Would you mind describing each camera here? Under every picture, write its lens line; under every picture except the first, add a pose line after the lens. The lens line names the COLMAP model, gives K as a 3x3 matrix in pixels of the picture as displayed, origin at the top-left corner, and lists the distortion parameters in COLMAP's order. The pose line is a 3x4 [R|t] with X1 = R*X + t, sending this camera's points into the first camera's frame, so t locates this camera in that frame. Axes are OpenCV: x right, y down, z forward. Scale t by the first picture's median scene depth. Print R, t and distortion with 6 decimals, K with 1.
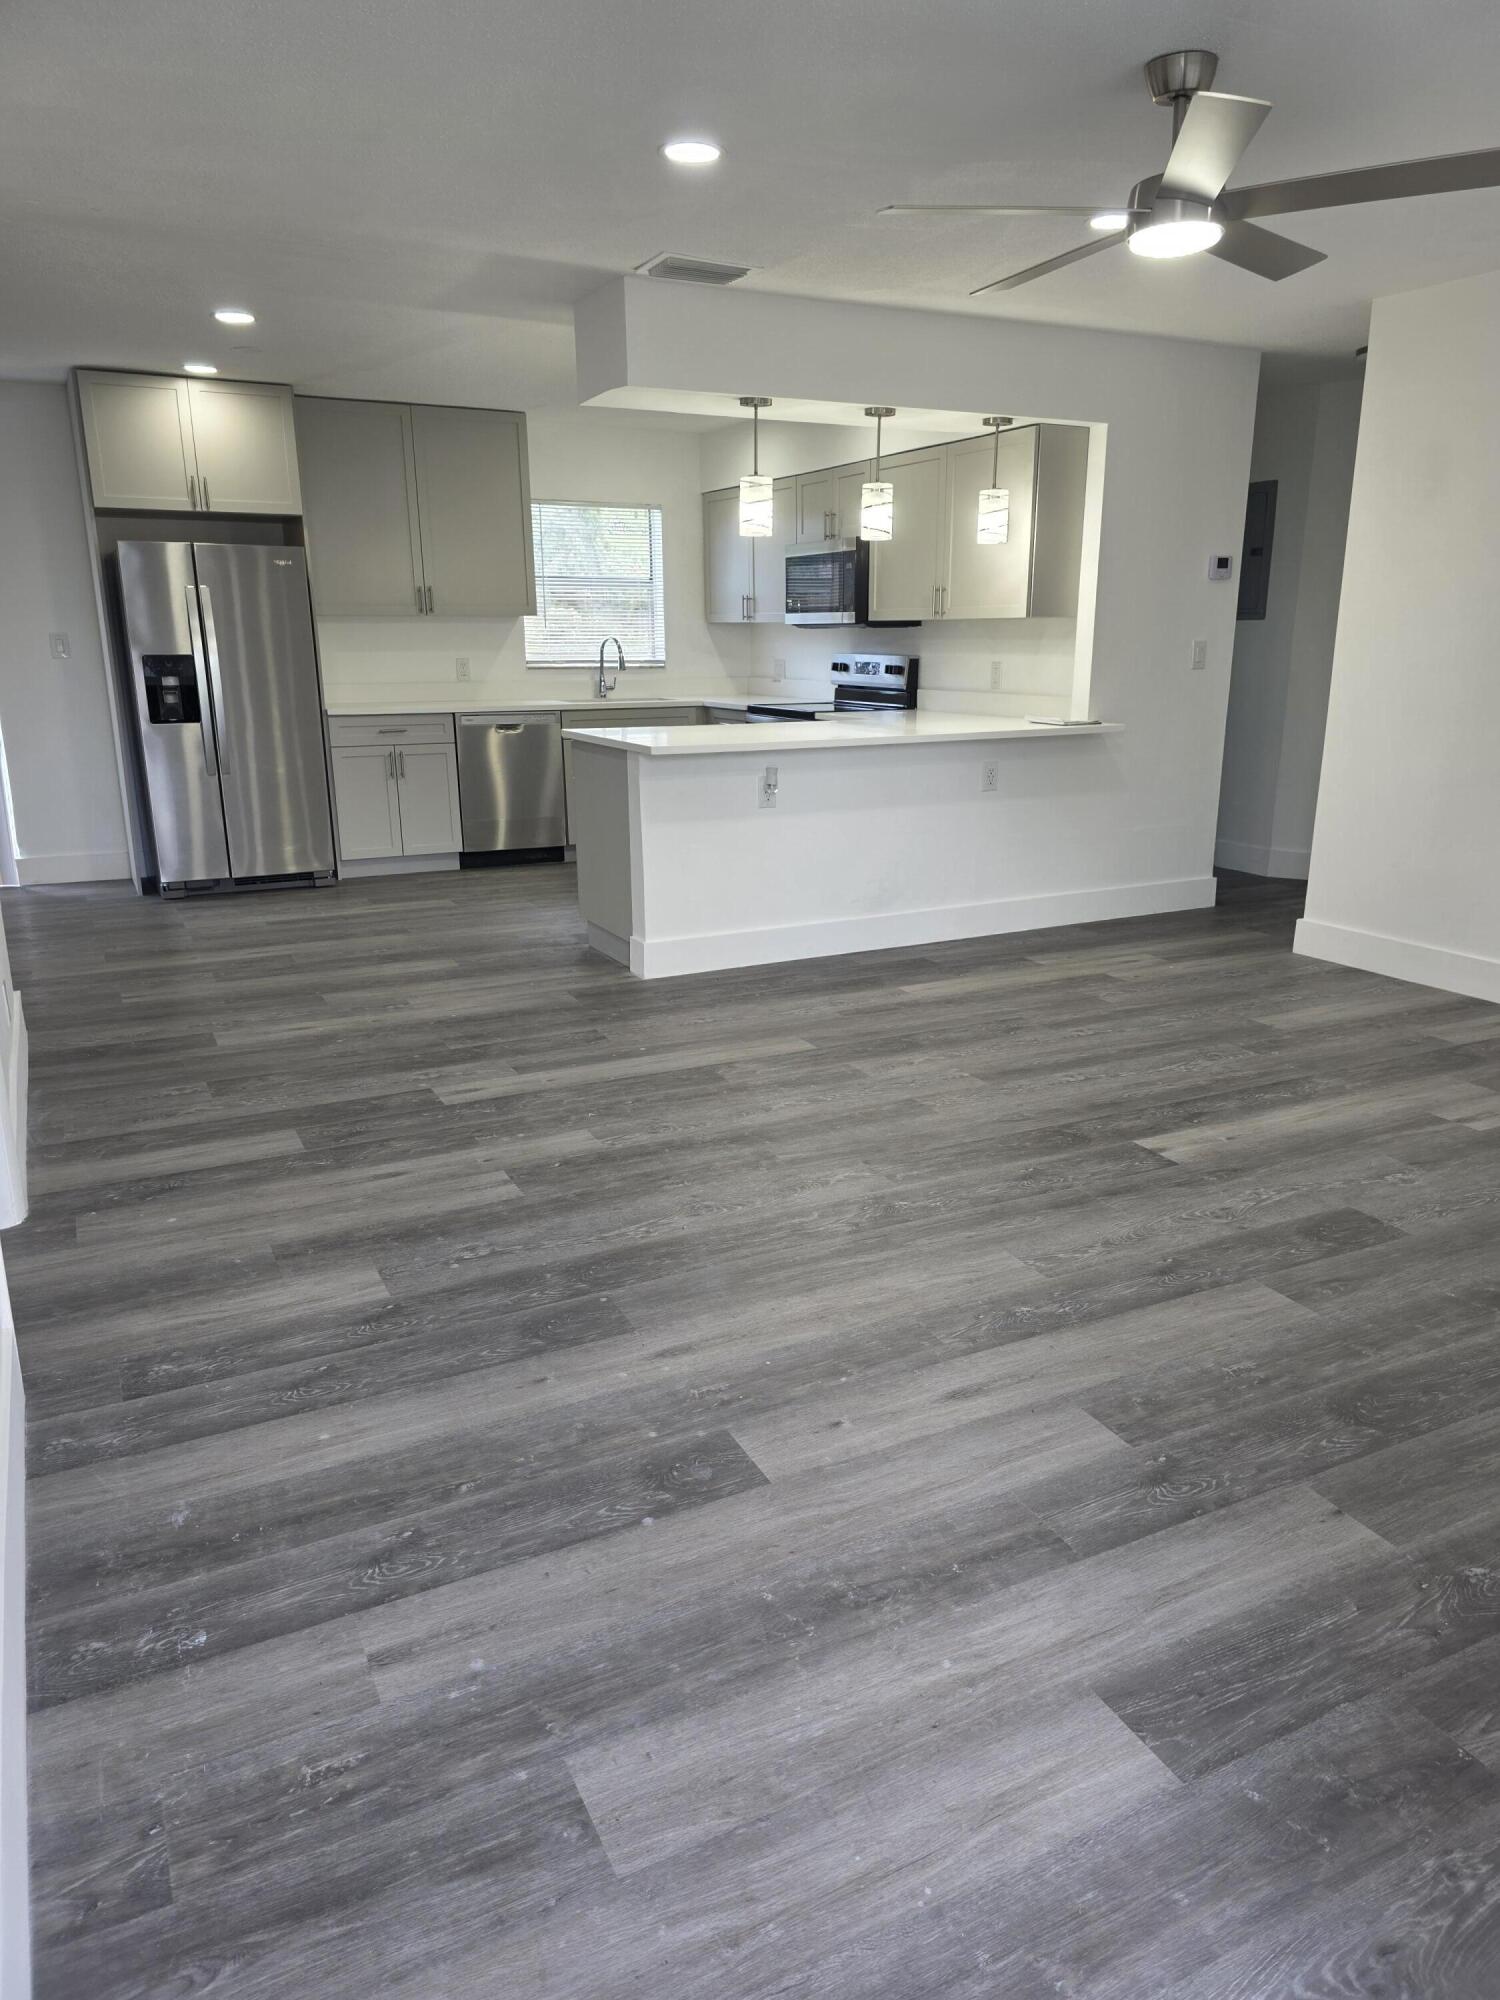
lens RADIAL K [[1337.2, 0, 755.8], [0, 1337.2, 1016.3], [0, 0, 1]] dist [0.079082, -0.085631]
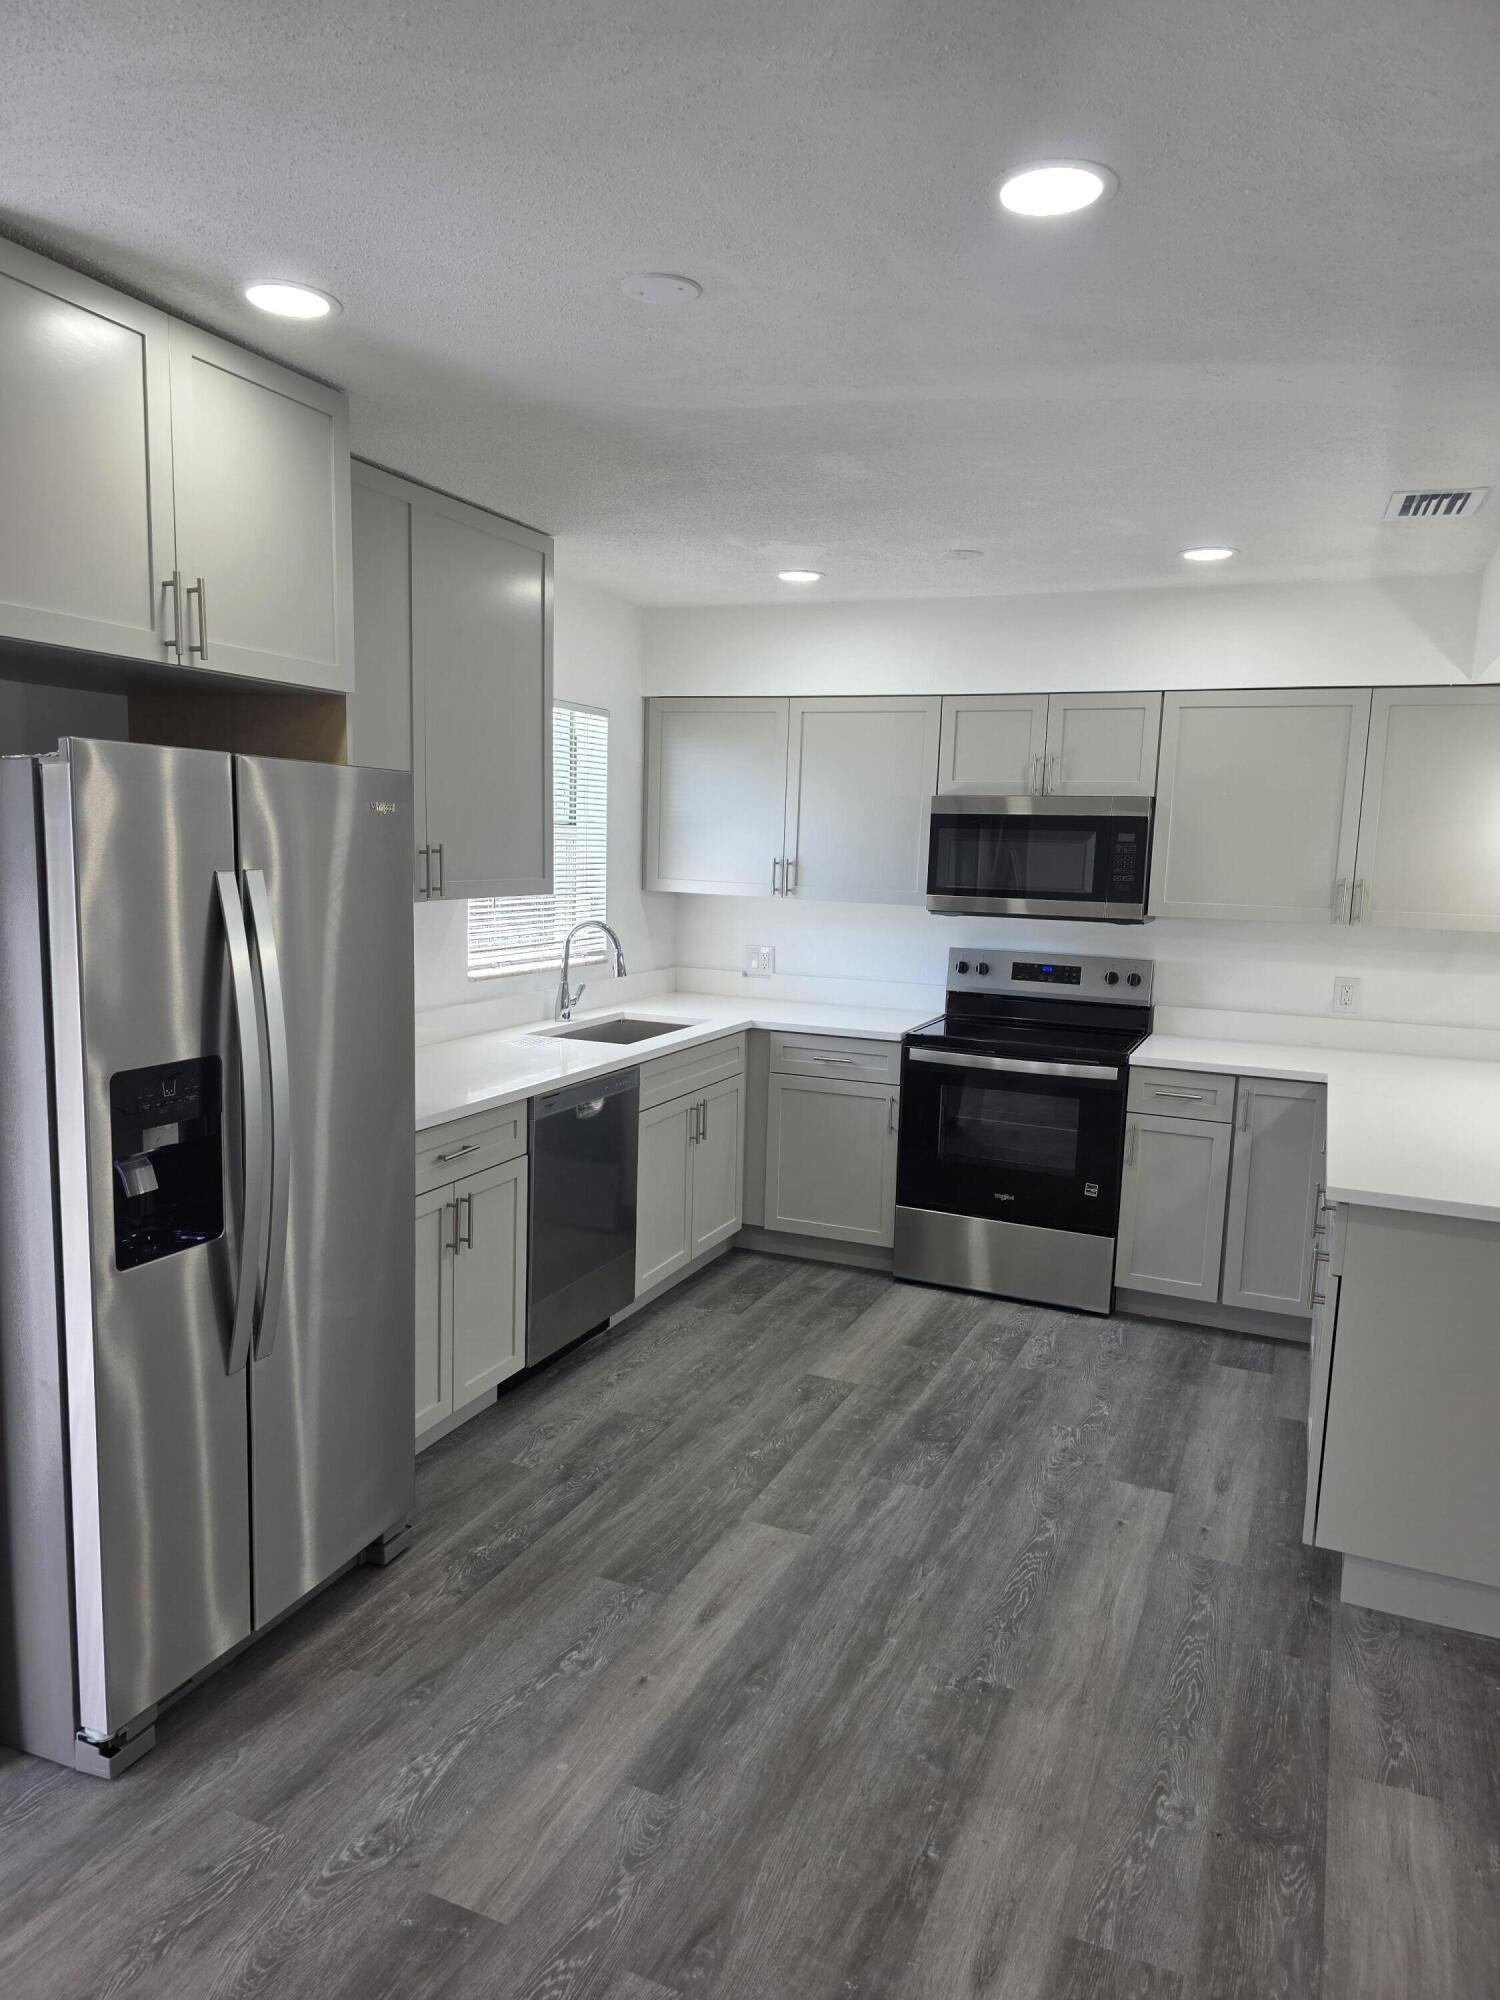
lens RADIAL K [[1337.2, 0, 755.8], [0, 1337.2, 1016.3], [0, 0, 1]] dist [0.079082, -0.085631]
pose [[0.769668, -0.058085, 0.635797, -0.846909], [0.140412, 0.986870, -0.079819, -0.363899], [-0.622813, 0.150708, 0.767718, 1.019264]]
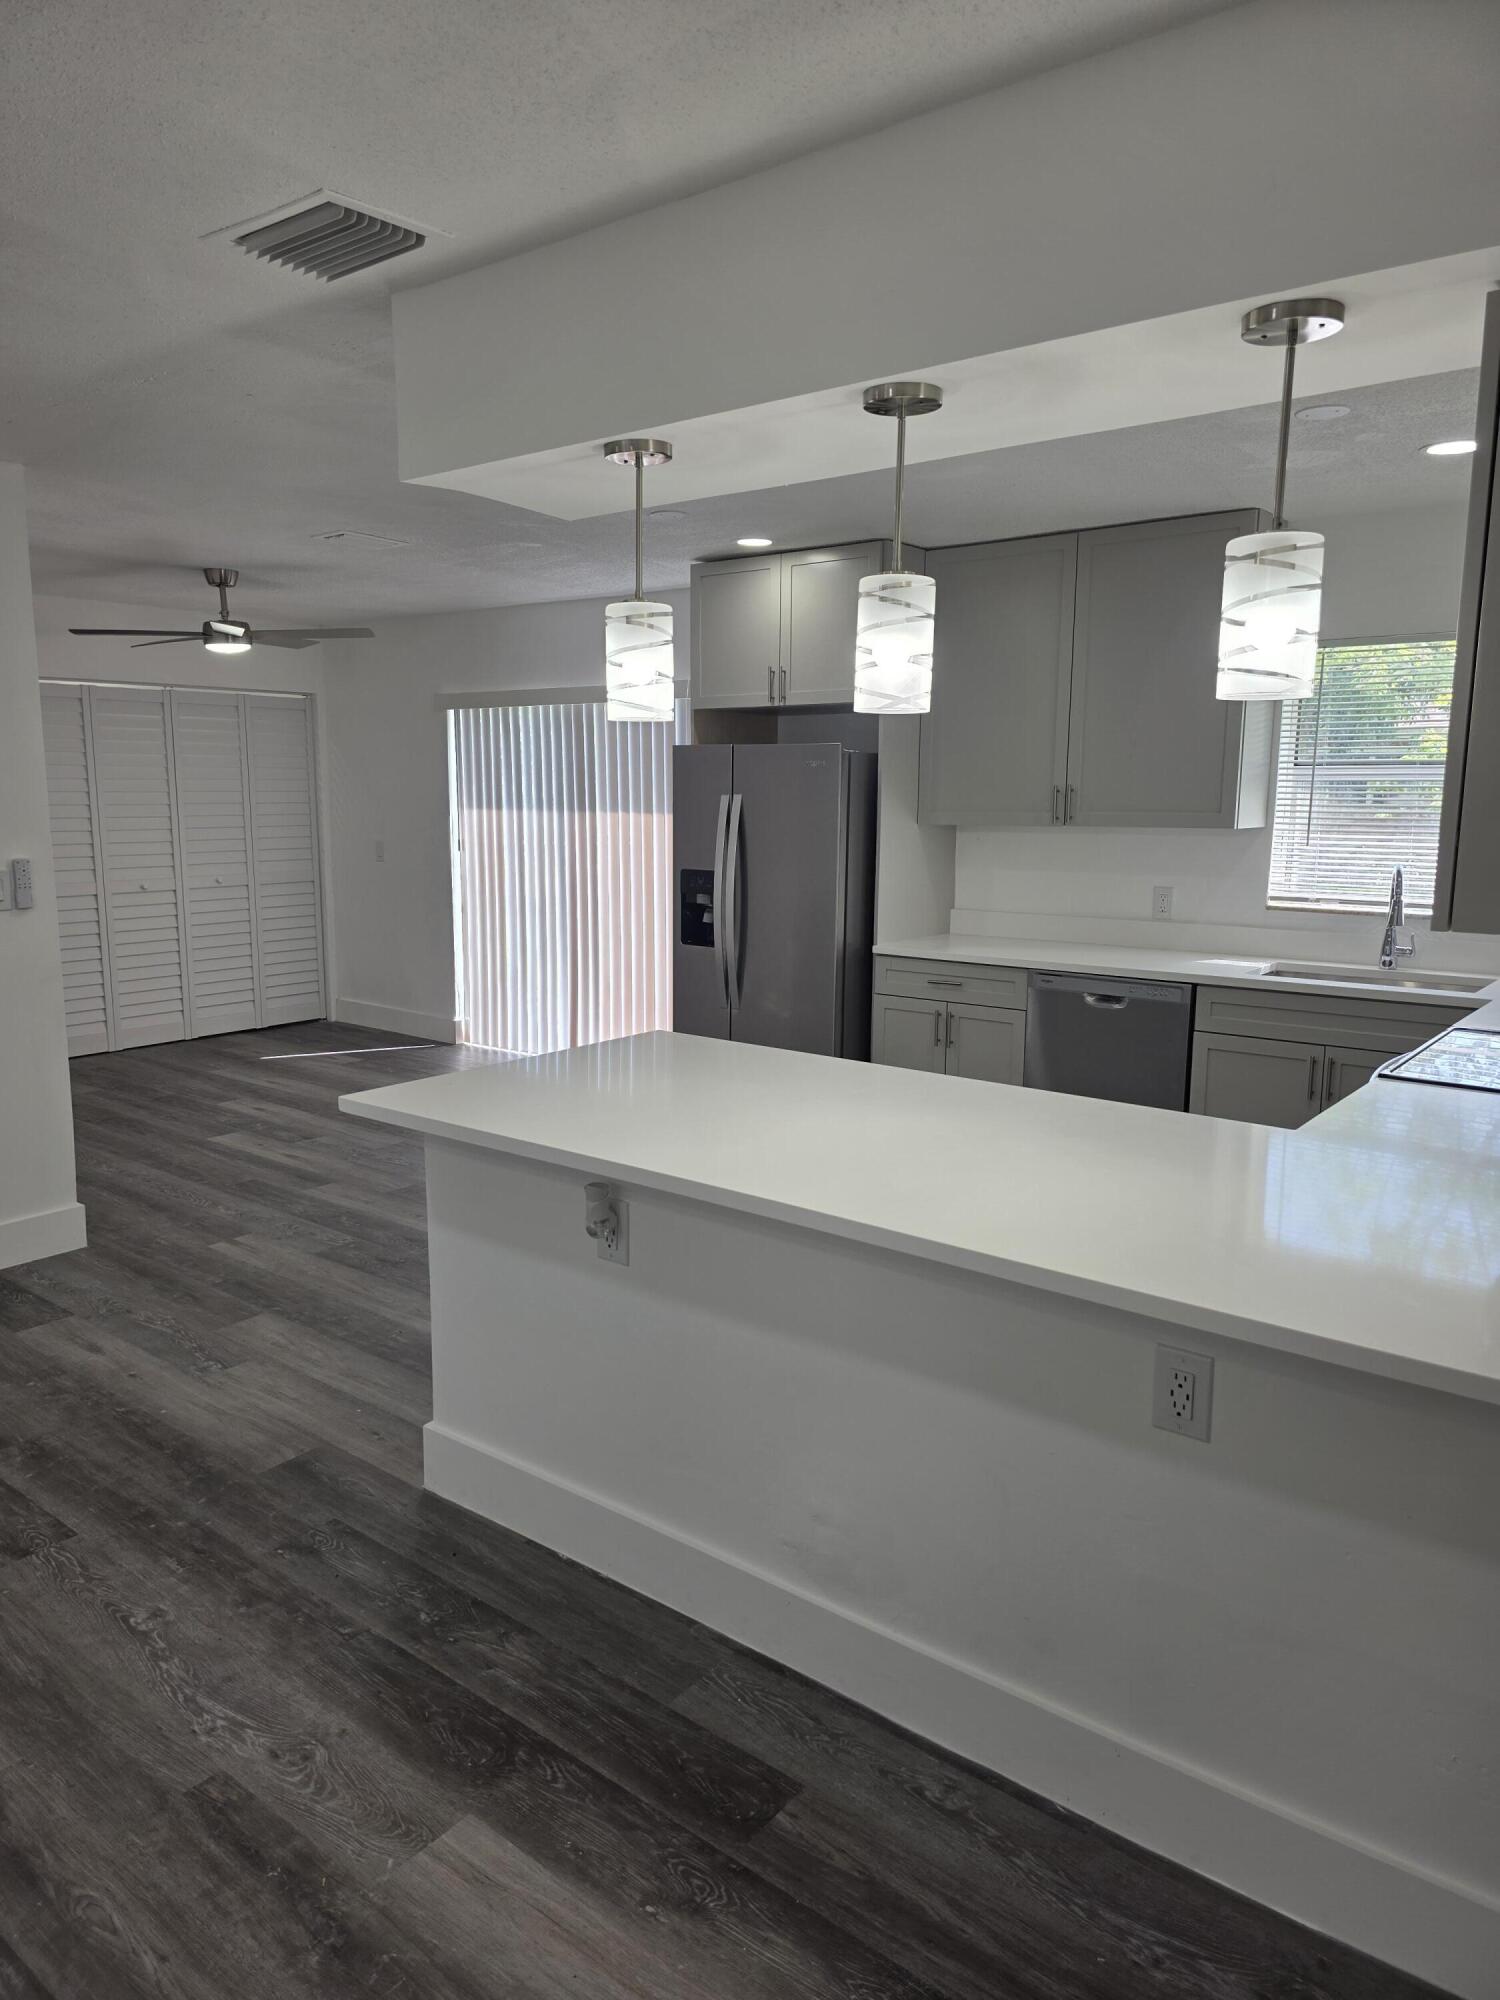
lens RADIAL K [[1337.2, 0, 755.8], [0, 1337.2, 1016.3], [0, 0, 1]] dist [0.079082, -0.085631]
pose [[0.421283, 0.160339, -0.892643, 0.572673], [-0.256728, 0.965074, 0.052187, -0.360965], [0.869834, 0.207181, 0.447733, 1.052531]]
